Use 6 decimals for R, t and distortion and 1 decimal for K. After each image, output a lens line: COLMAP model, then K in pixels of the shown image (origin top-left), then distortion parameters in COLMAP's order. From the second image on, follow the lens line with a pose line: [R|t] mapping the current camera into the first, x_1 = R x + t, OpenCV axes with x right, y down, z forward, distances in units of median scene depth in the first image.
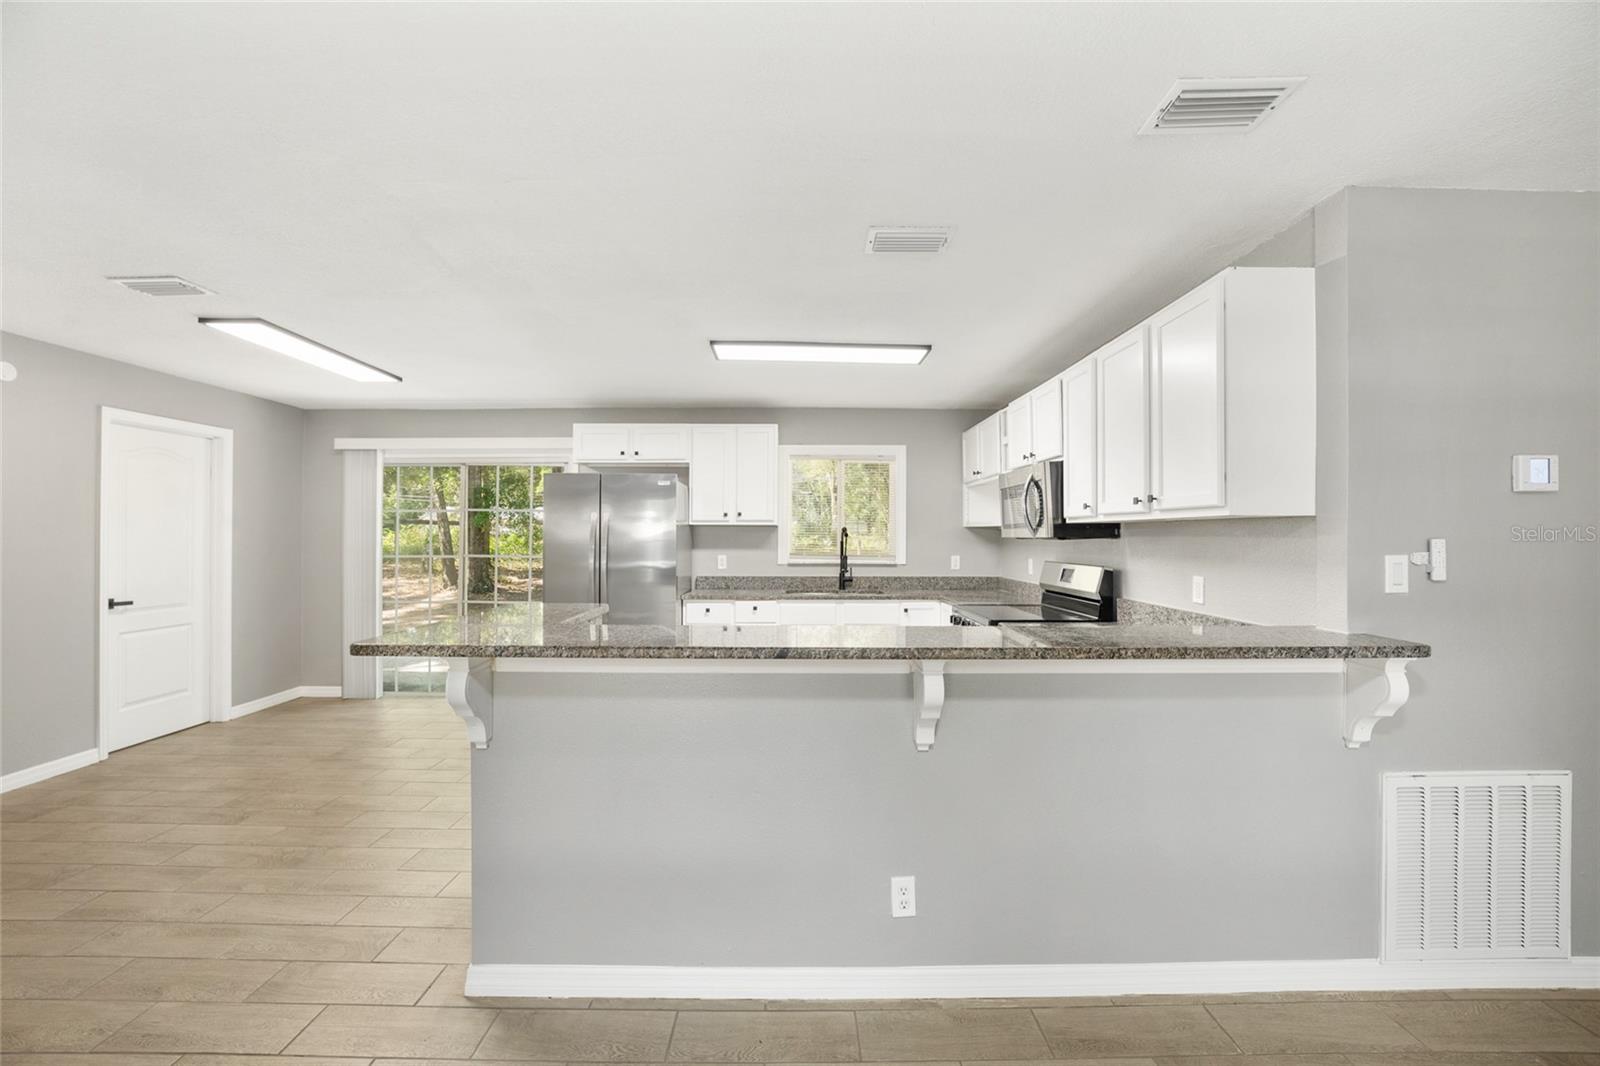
lens RADIAL K [[646.6, 0, 804.2], [0, 646.6, 533.7], [0, 0, 1]] dist [-0.027701, 0.004082]
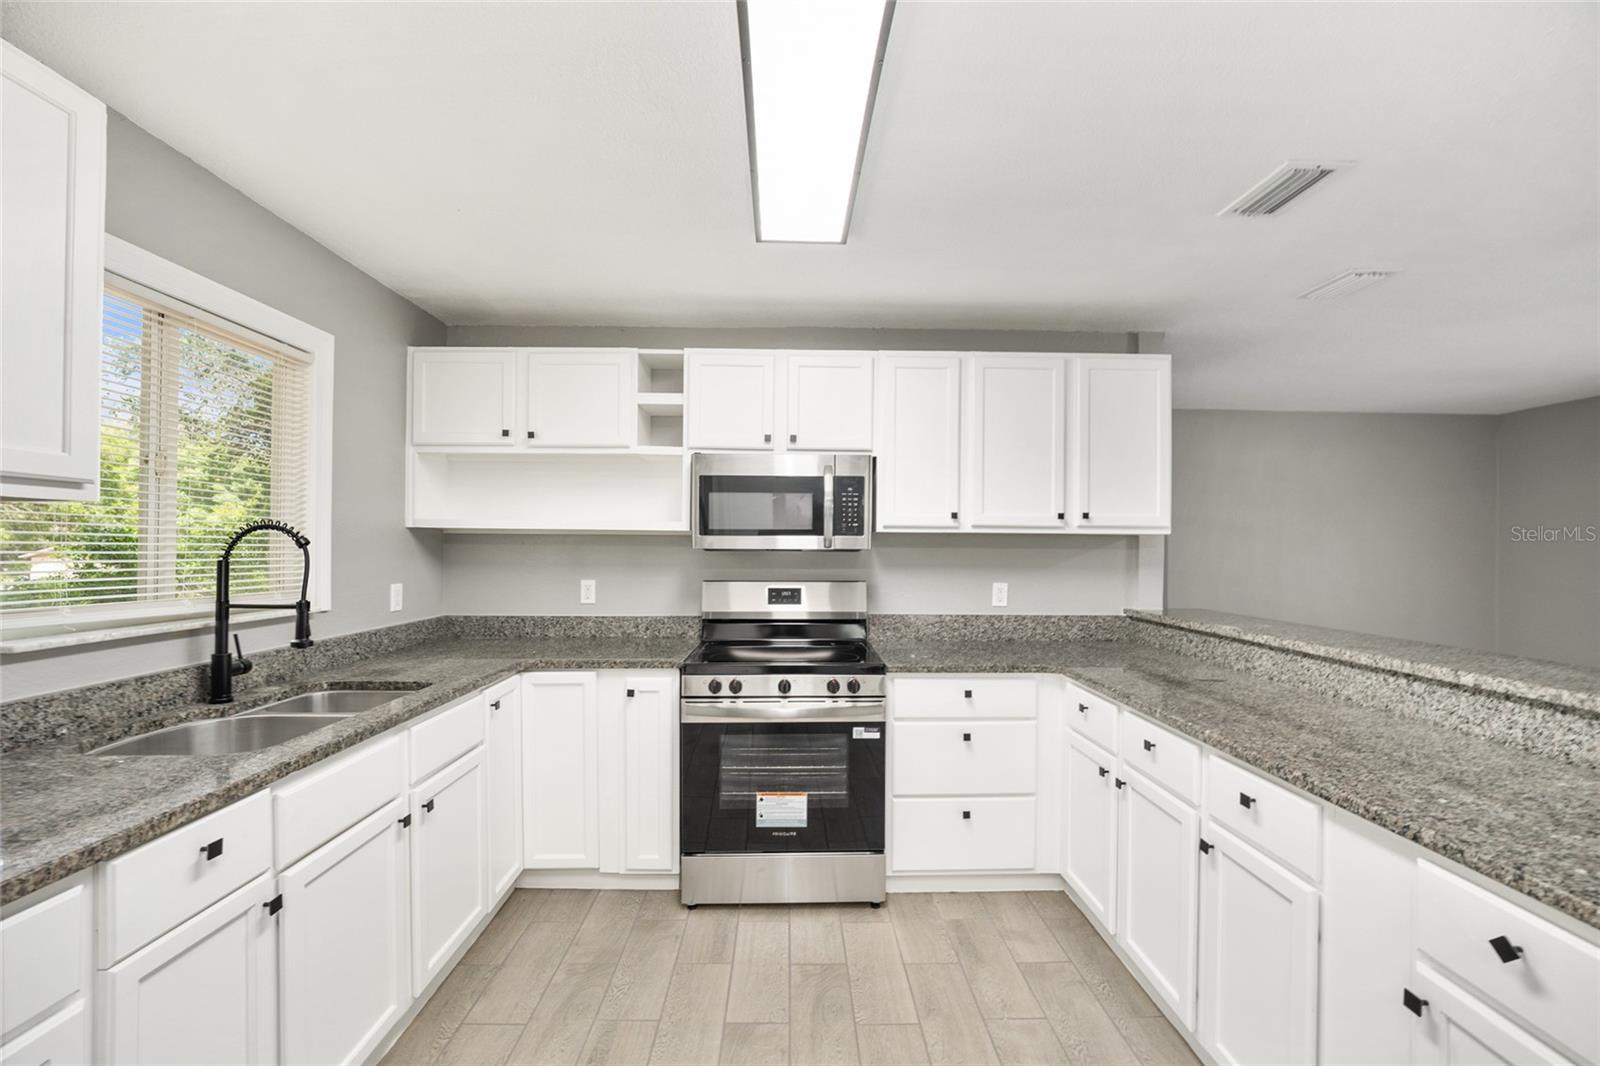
lens RADIAL K [[646.6, 0, 801.8], [0, 646.6, 538.3], [0, 0, 1]] dist [-0.027701, 0.004082]
pose [[0.003842, 0.008618, 0.999955, -0.309039], [-0.009784, 0.999915, -0.008580, -0.000307], [-0.999945, -0.009750, 0.003926, 0.777506]]
